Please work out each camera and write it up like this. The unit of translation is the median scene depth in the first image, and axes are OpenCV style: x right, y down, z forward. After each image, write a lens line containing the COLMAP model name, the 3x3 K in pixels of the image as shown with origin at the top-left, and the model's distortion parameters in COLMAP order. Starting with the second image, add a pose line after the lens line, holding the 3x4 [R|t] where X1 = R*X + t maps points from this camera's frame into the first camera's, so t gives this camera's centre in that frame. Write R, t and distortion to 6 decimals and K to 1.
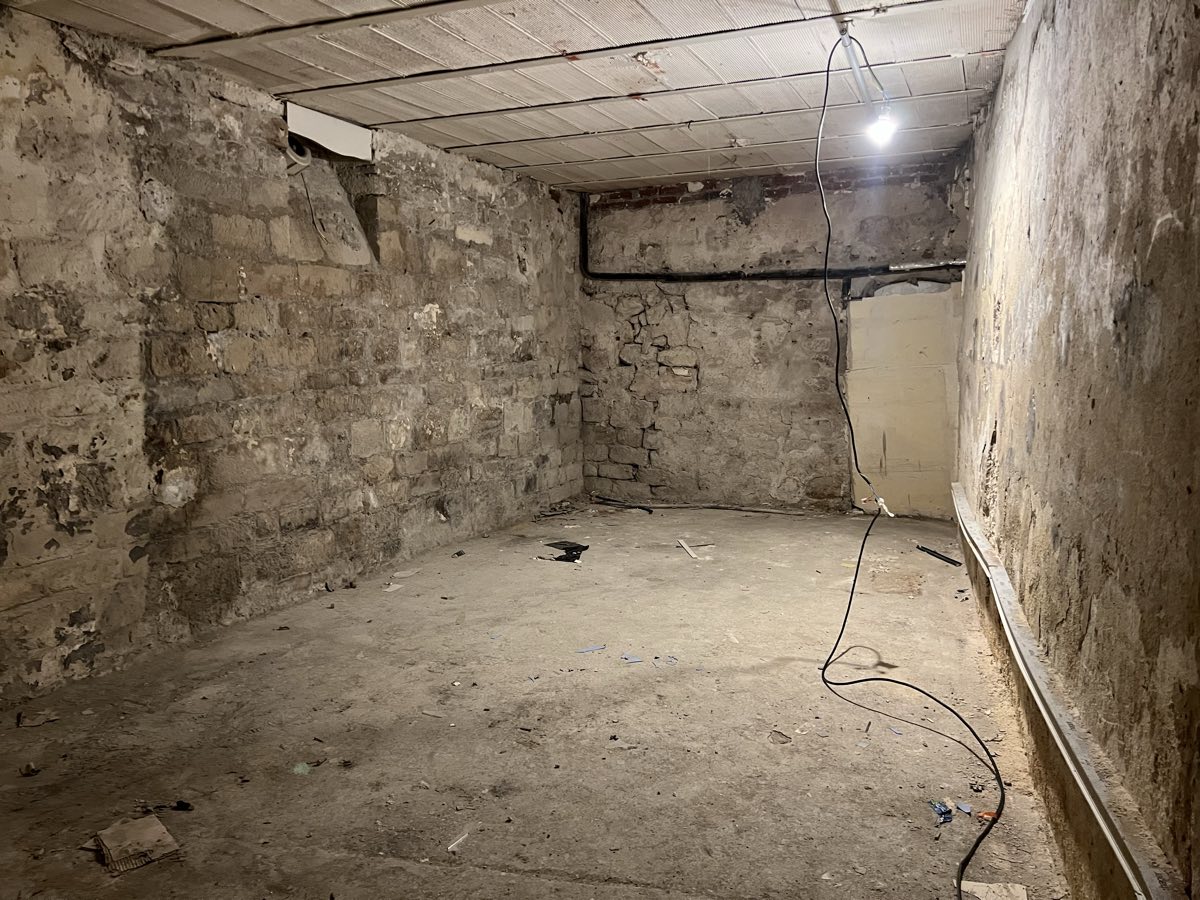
lens RADIAL K [[901.4, 0, 599.9], [0, 901.4, 450.6], [0, 0, 1]] dist [0.045858, -0.000534]
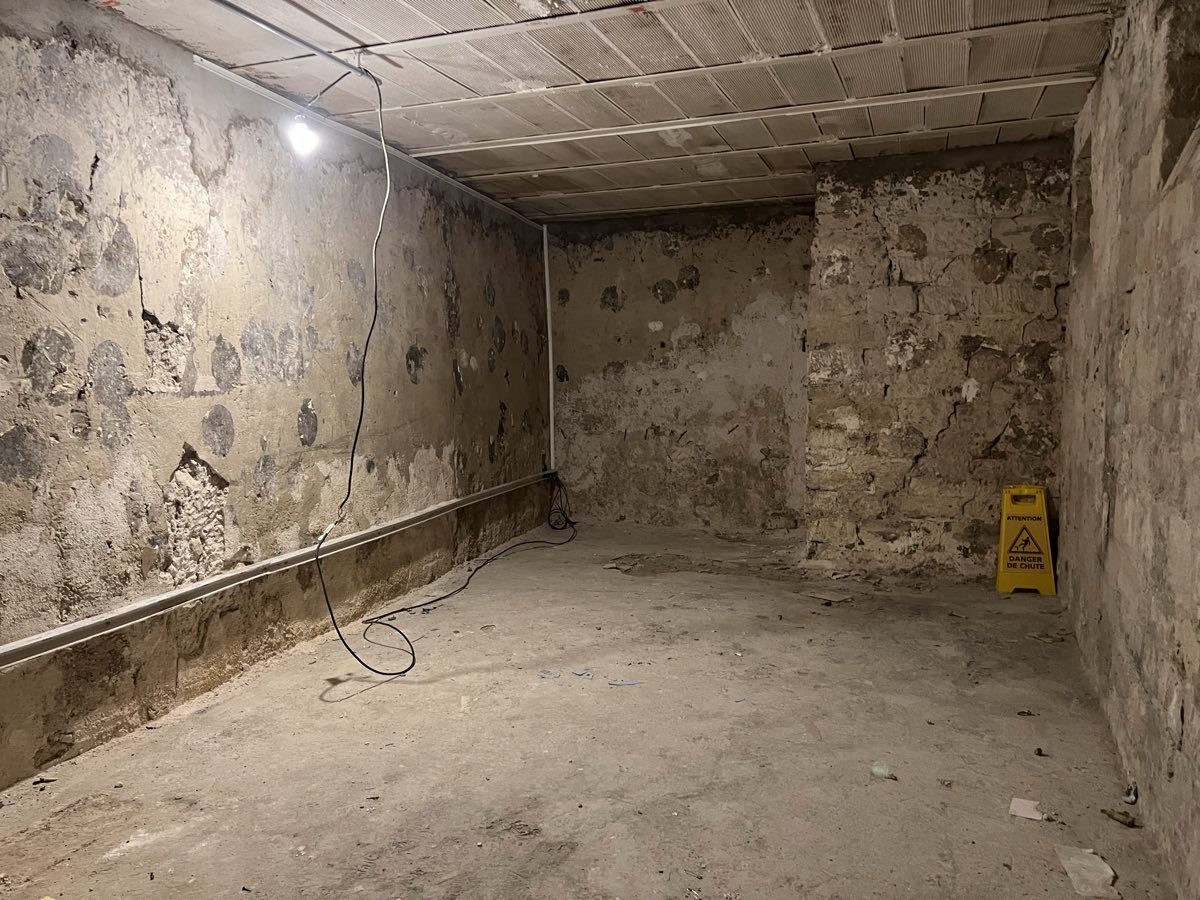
lens RADIAL K [[901.4, 0, 599.6], [0, 901.4, 450.8], [0, 0, 1]] dist [0.045858, -0.000534]
pose [[-0.999267, 0.027589, -0.026550, 0.036808], [0.021527, 0.978246, 0.206327, -0.221727], [0.031664, 0.205604, -0.978123, 1.951579]]
